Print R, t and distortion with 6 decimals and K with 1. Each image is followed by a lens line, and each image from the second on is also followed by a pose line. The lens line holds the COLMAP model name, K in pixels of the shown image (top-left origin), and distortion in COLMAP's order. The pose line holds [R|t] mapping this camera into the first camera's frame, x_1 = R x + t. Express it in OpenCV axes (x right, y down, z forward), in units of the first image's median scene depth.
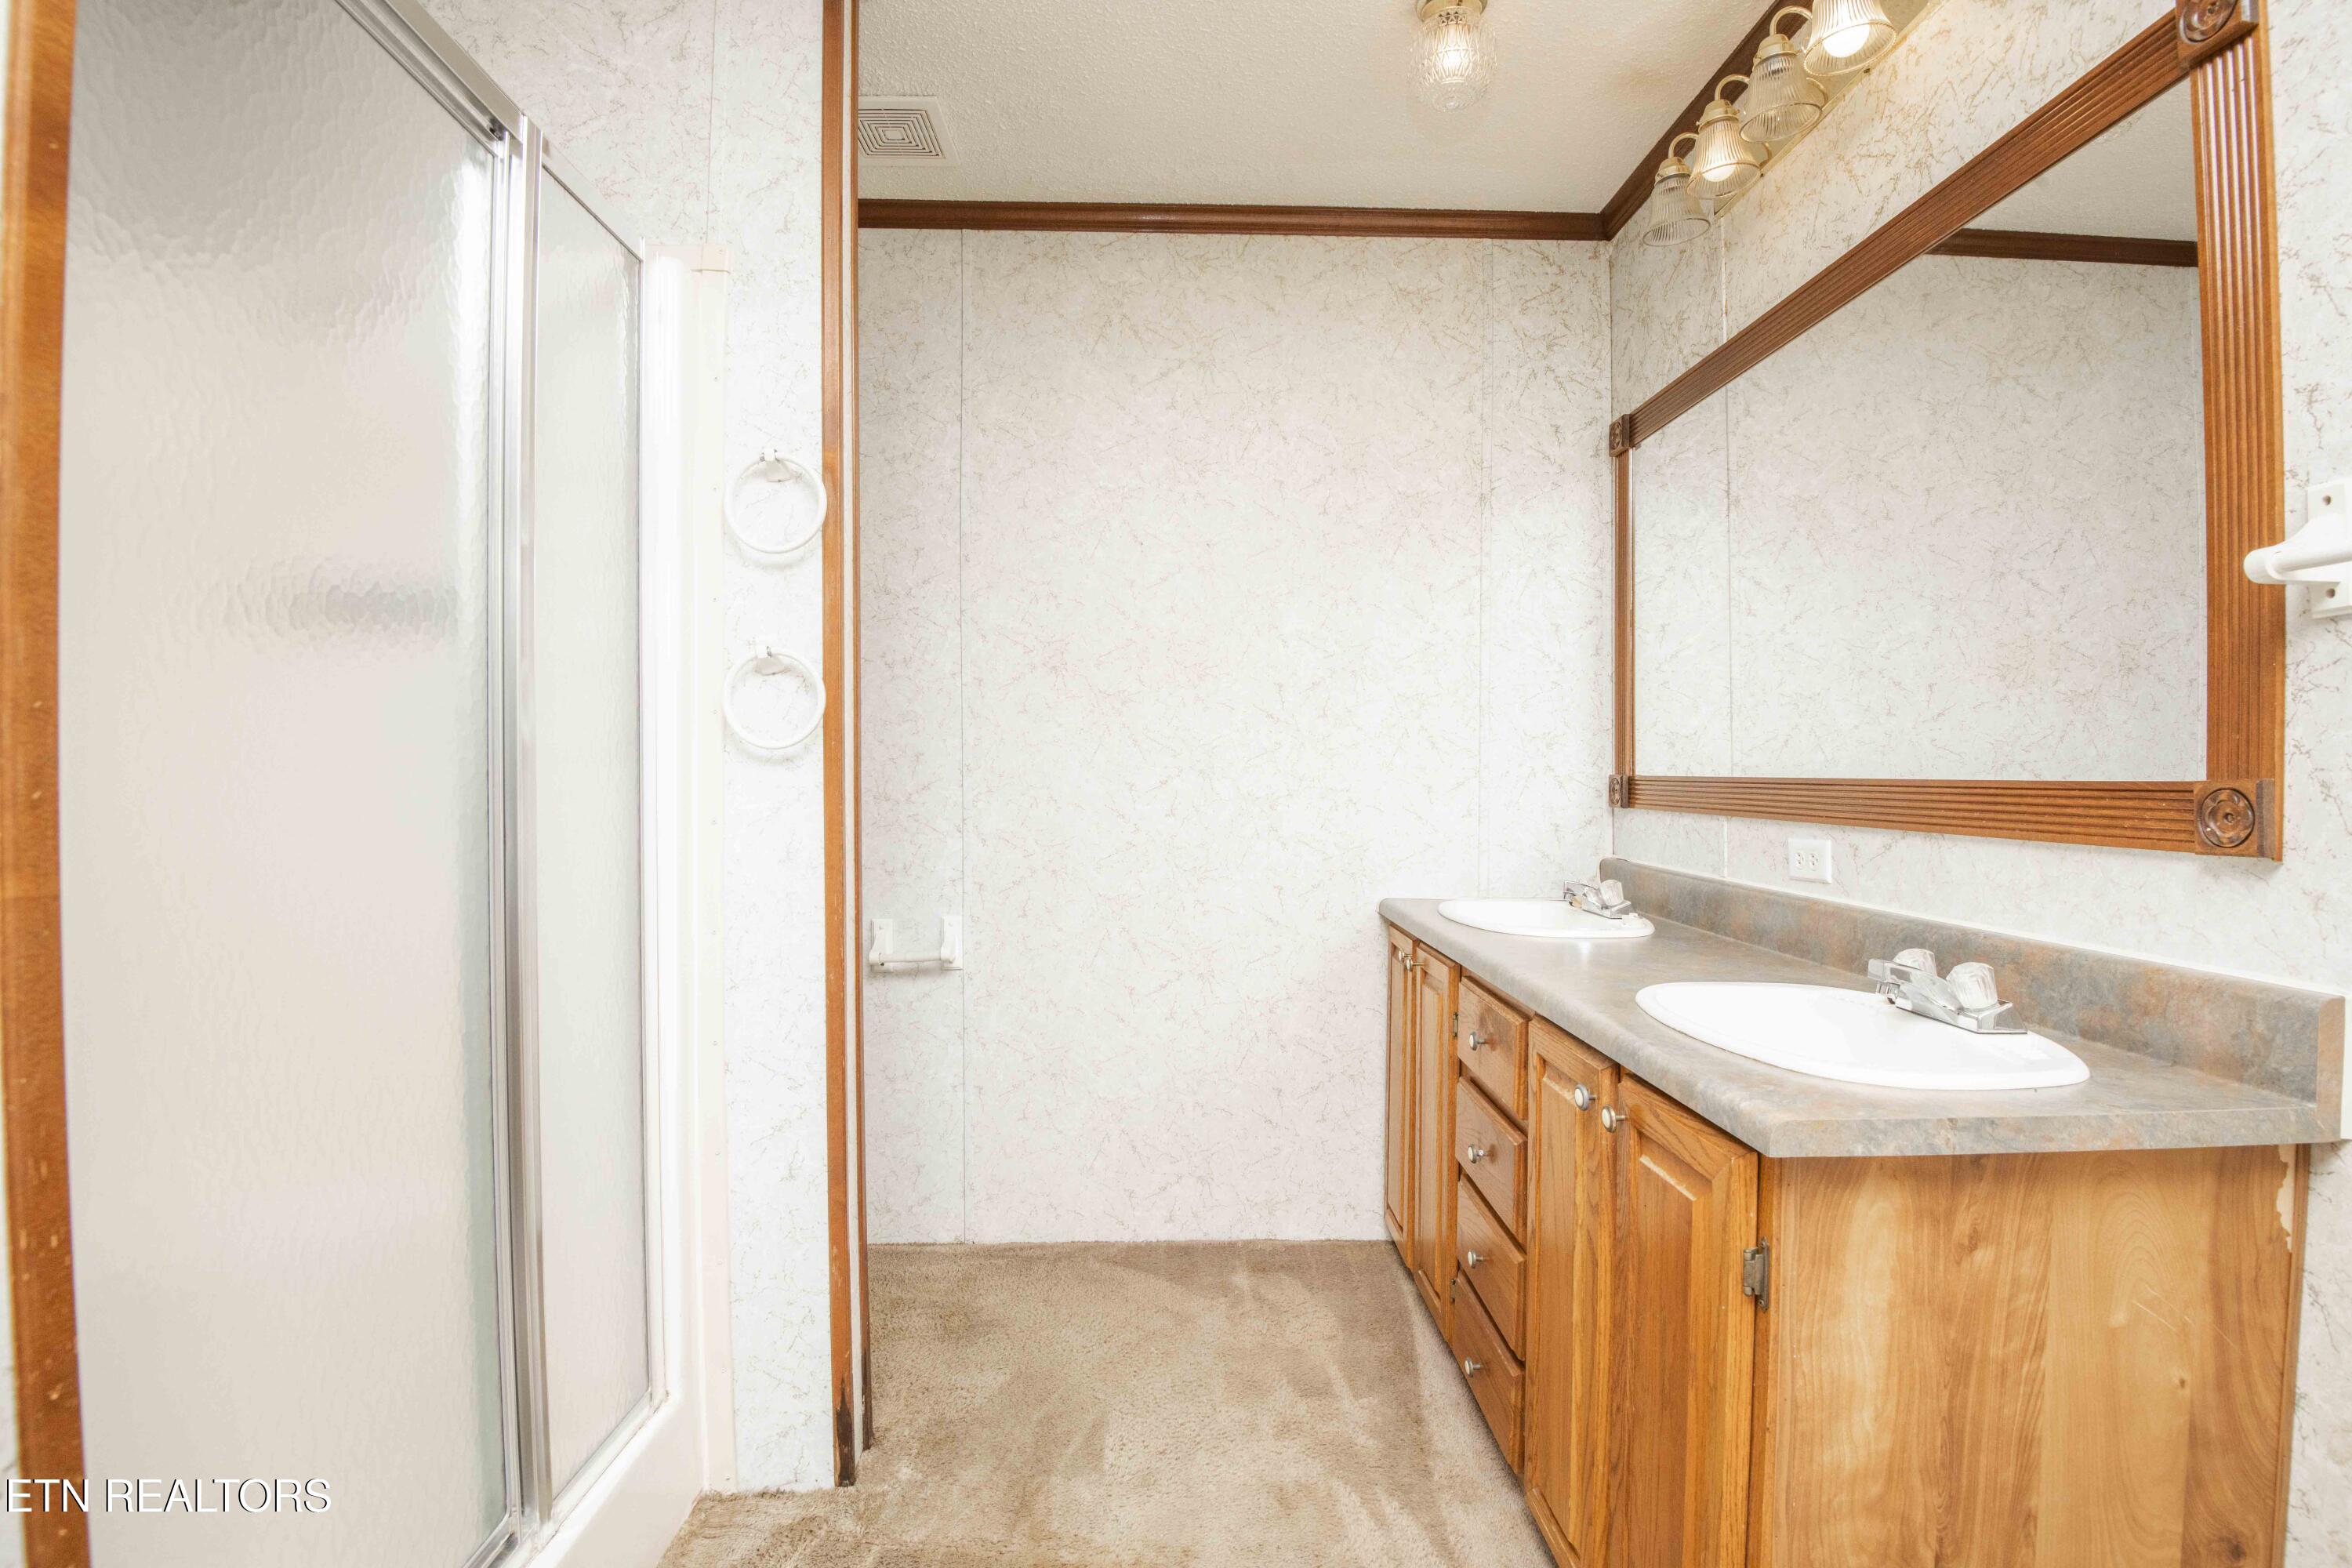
lens RADIAL K [[1087.4, 0, 1184.6], [0, 1087.4, 785.2], [0, 0, 1]] dist [-0.021944, -0.011565]
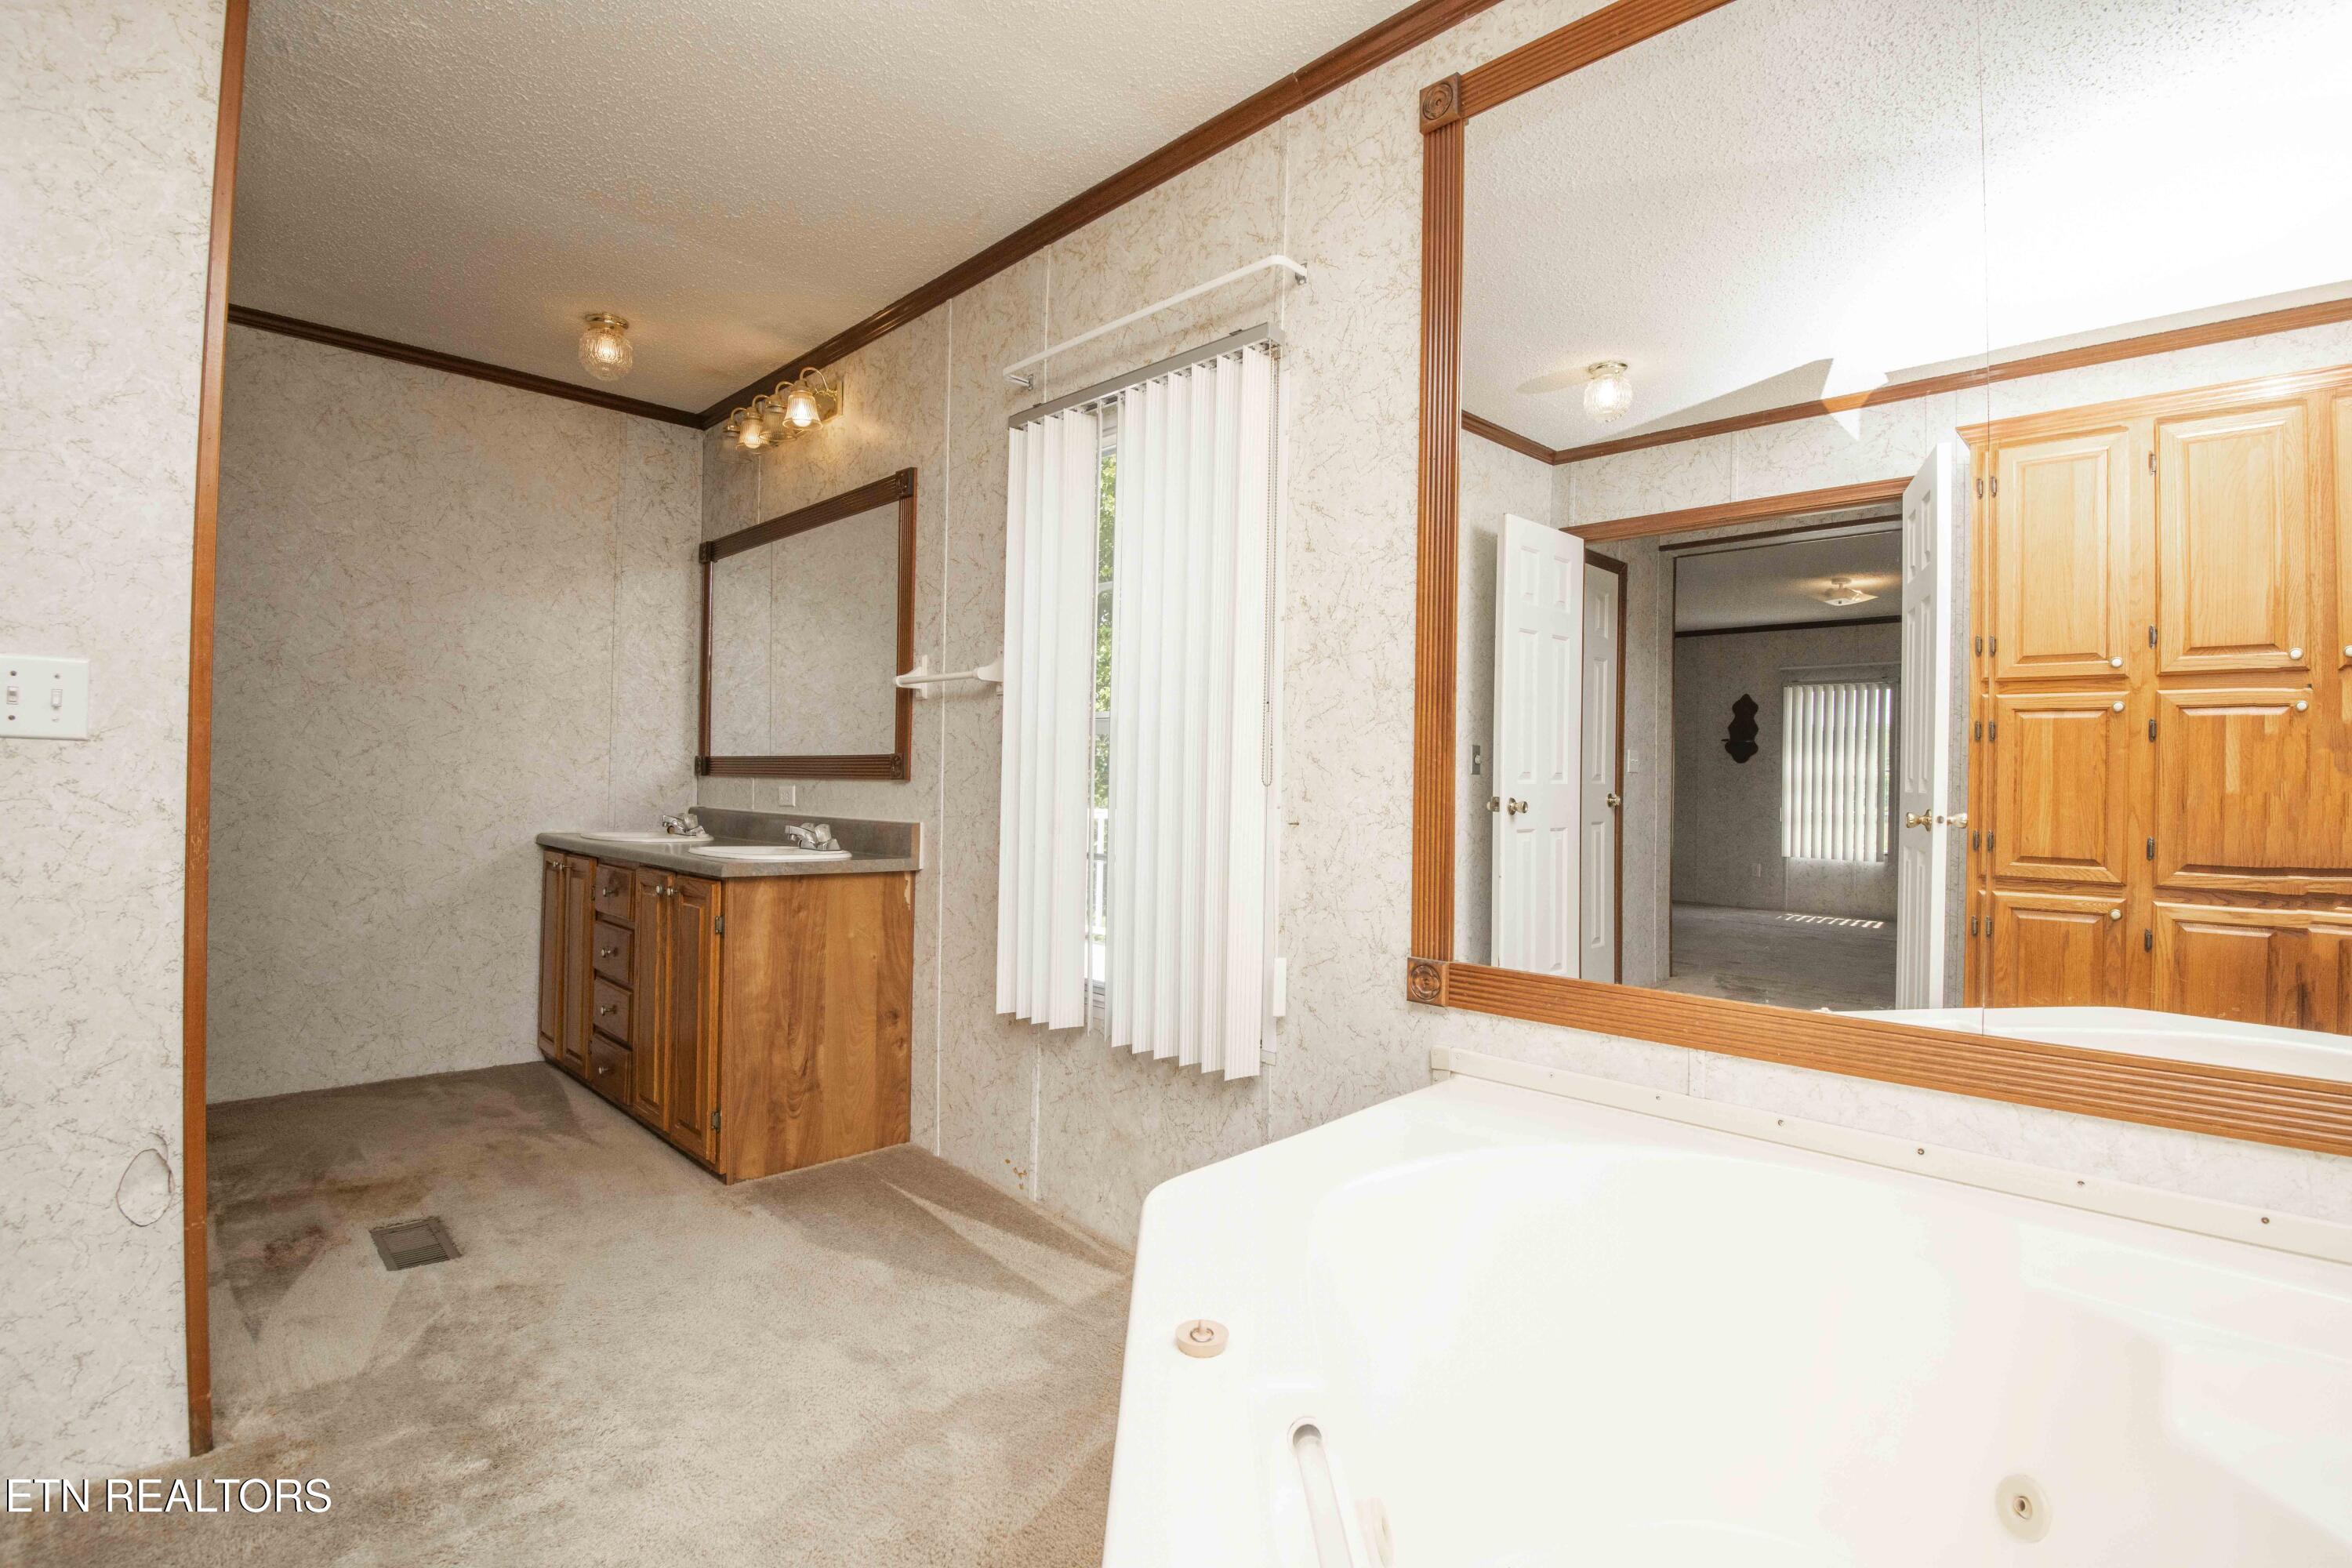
lens RADIAL K [[1087.4, 0, 1183.3], [0, 1087.4, 786.9], [0, 0, 1]] dist [-0.021944, -0.011565]
pose [[0.726335, 0.015142, 0.687174, -0.249873], [-0.011485, 0.999885, -0.009893, 0.057610], [-0.687245, -0.000707, 0.726425, -0.888175]]
